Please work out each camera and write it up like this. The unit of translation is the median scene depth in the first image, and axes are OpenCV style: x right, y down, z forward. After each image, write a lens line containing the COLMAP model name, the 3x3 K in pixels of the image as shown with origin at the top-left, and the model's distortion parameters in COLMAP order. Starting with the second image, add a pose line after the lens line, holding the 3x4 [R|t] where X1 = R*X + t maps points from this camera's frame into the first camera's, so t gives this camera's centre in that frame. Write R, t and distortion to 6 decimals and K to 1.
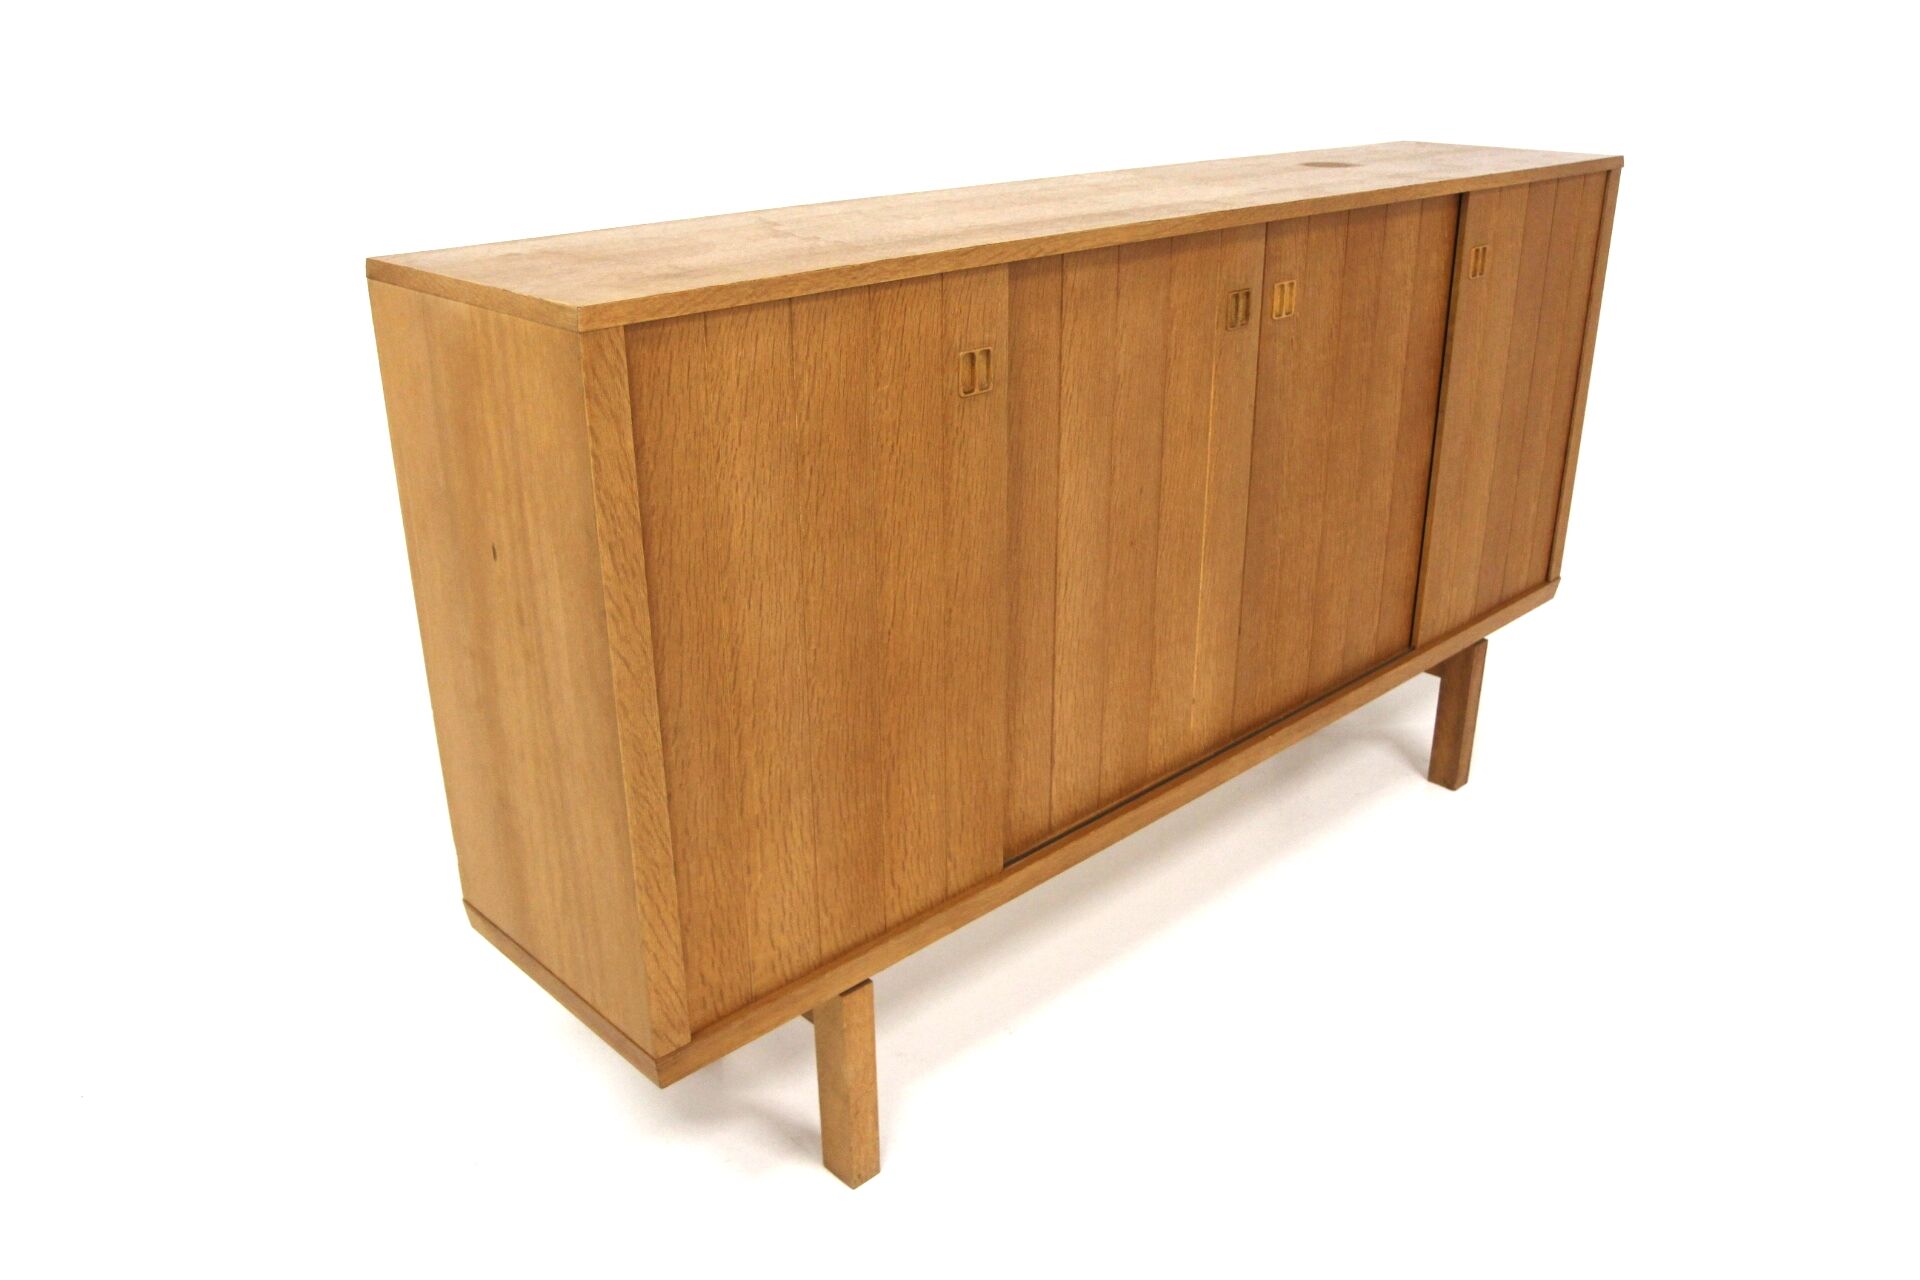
lens RADIAL K [[1499.4, 0, 960.0], [0, 1499.4, 640.0], [0, 0, 1]] dist [-0.101511, 0.122489]
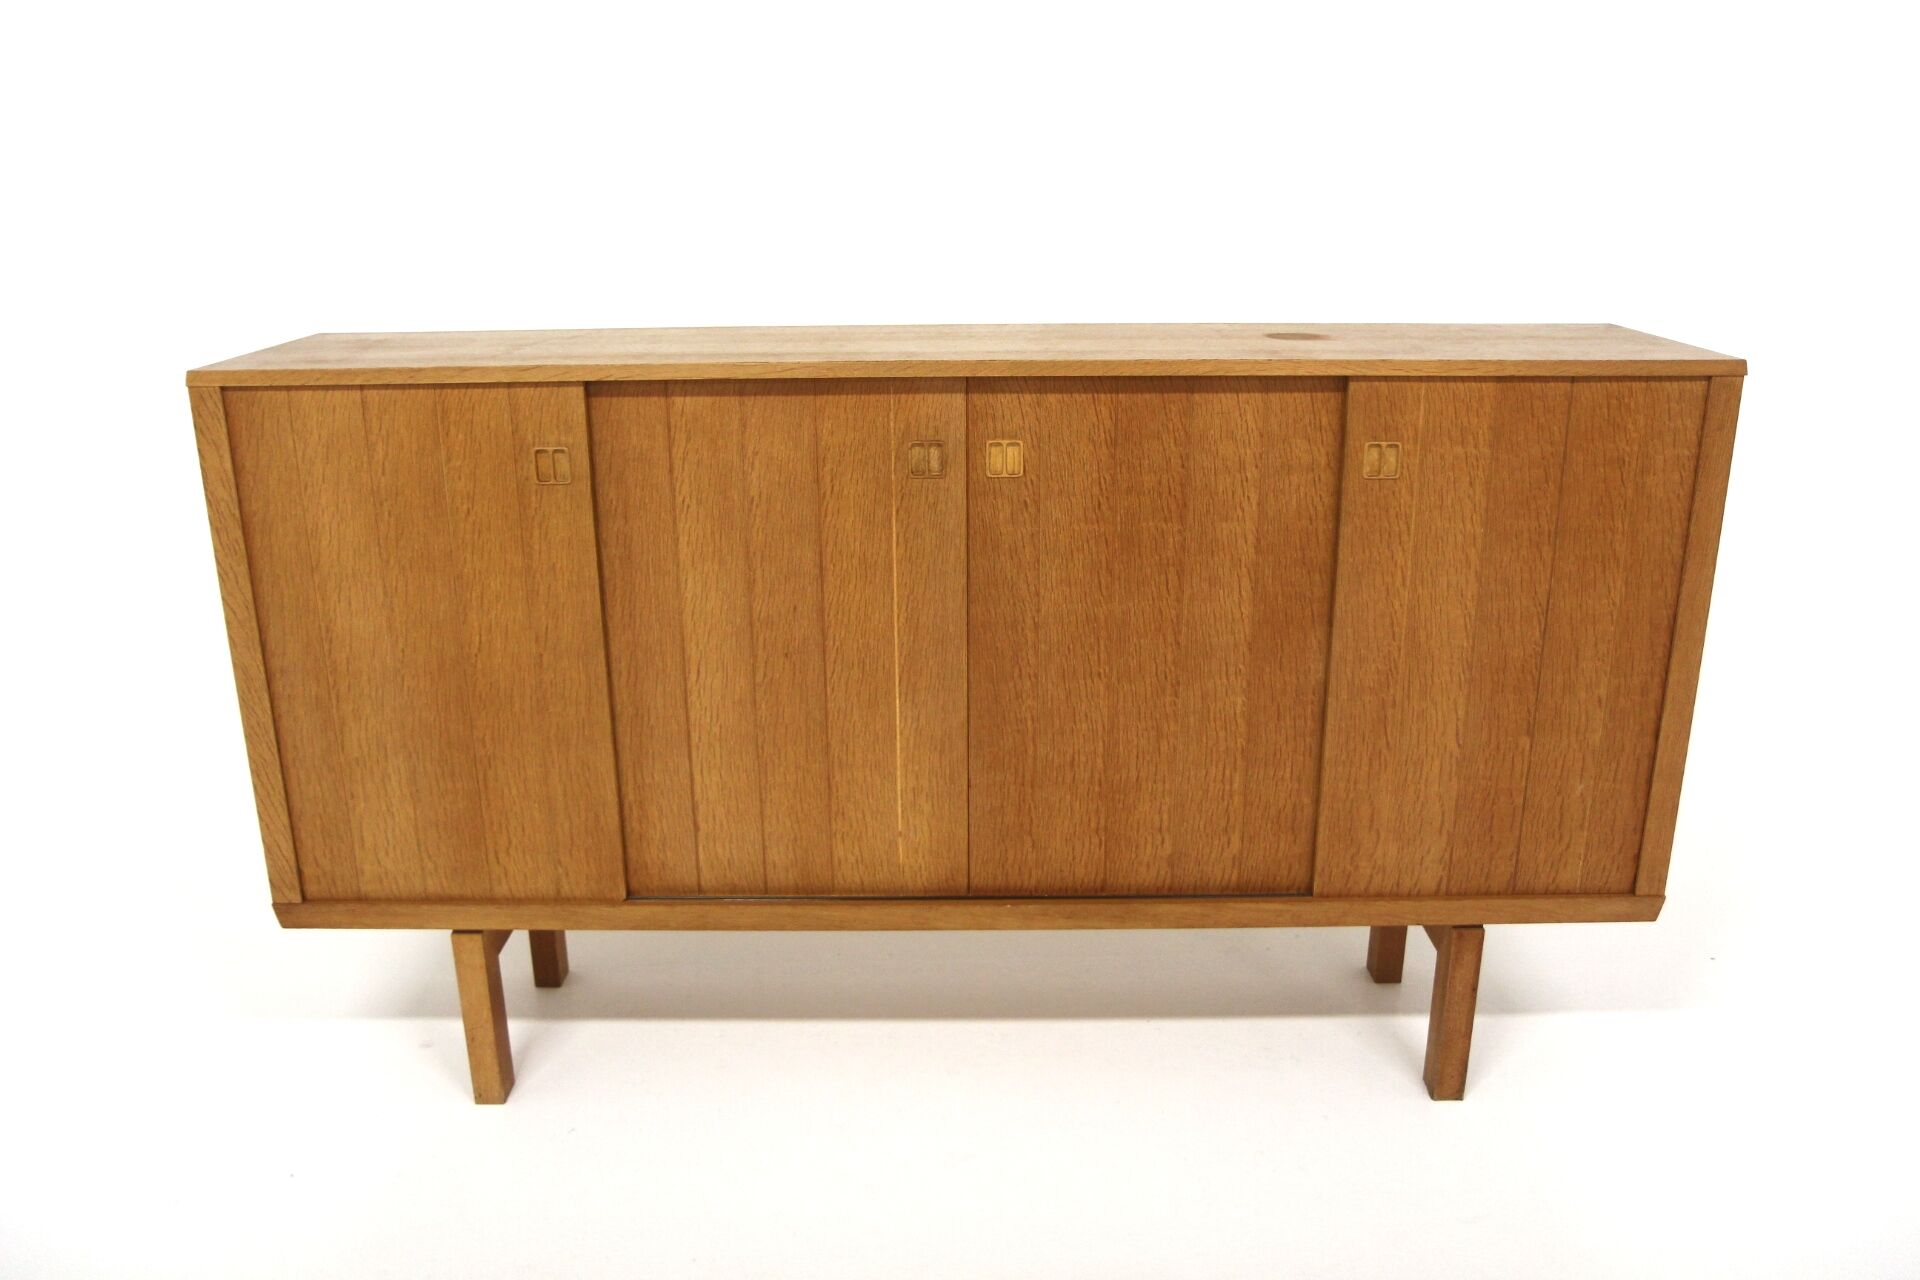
lens RADIAL K [[1499.4, 0, 960.0], [0, 1499.4, 640.0], [0, 0, 1]] dist [-0.101511, 0.122489]
pose [[0.716672, 0.217693, -0.662564, 1.010415], [-0.268914, 0.962827, 0.025474, -0.150090], [0.643480, 0.159916, 0.748572, 0.295372]]
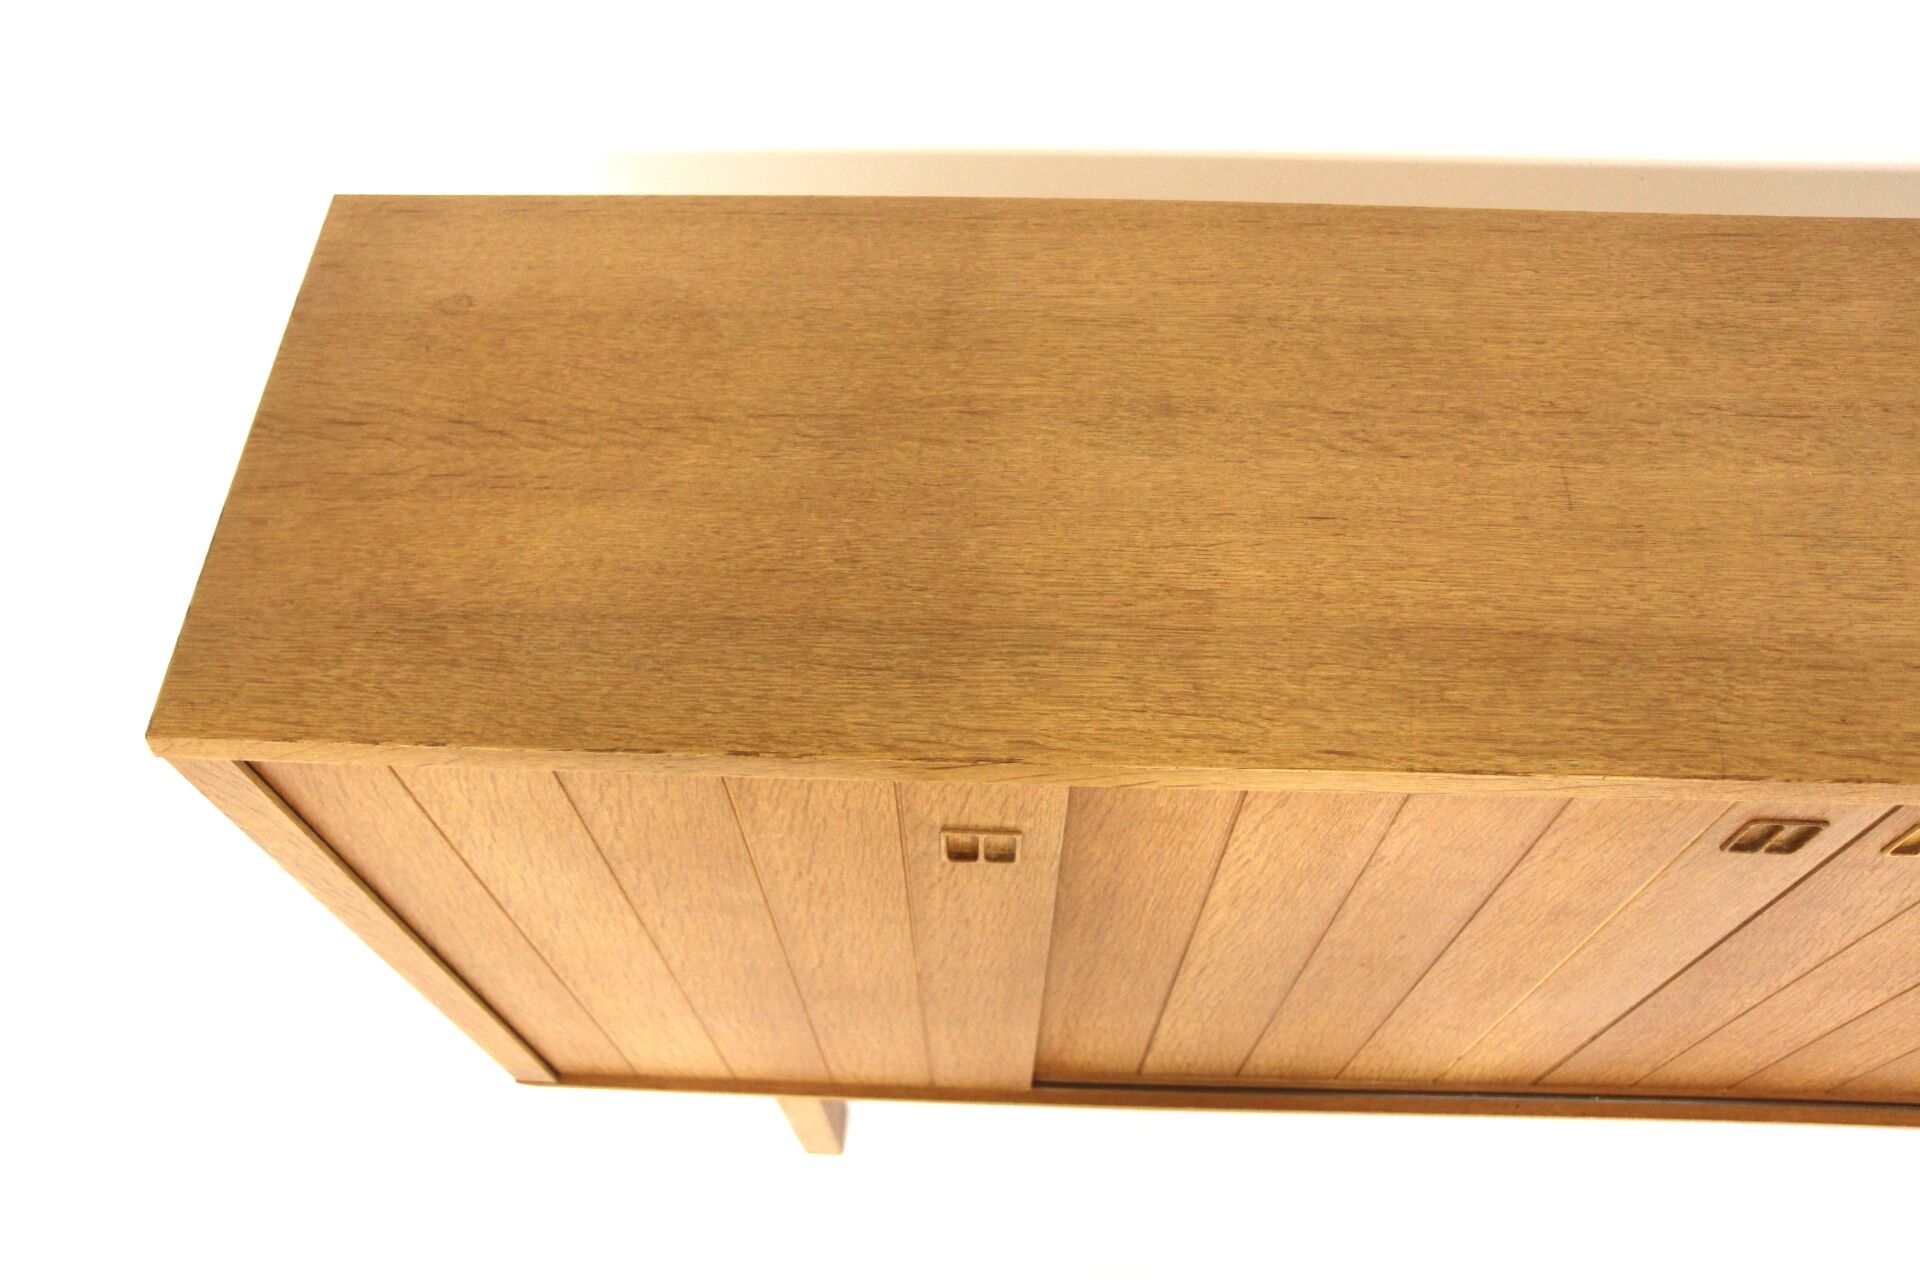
lens RADIAL K [[1499.4, 0, 960.0], [0, 1499.4, 640.0], [0, 0, 1]] dist [-0.101511, 0.122489]
pose [[0.694896, 0.619190, -0.365682, 0.154252], [-0.271271, 0.696664, 0.664132, -0.568946], [0.665981, -0.362304, 0.652077, 0.594911]]
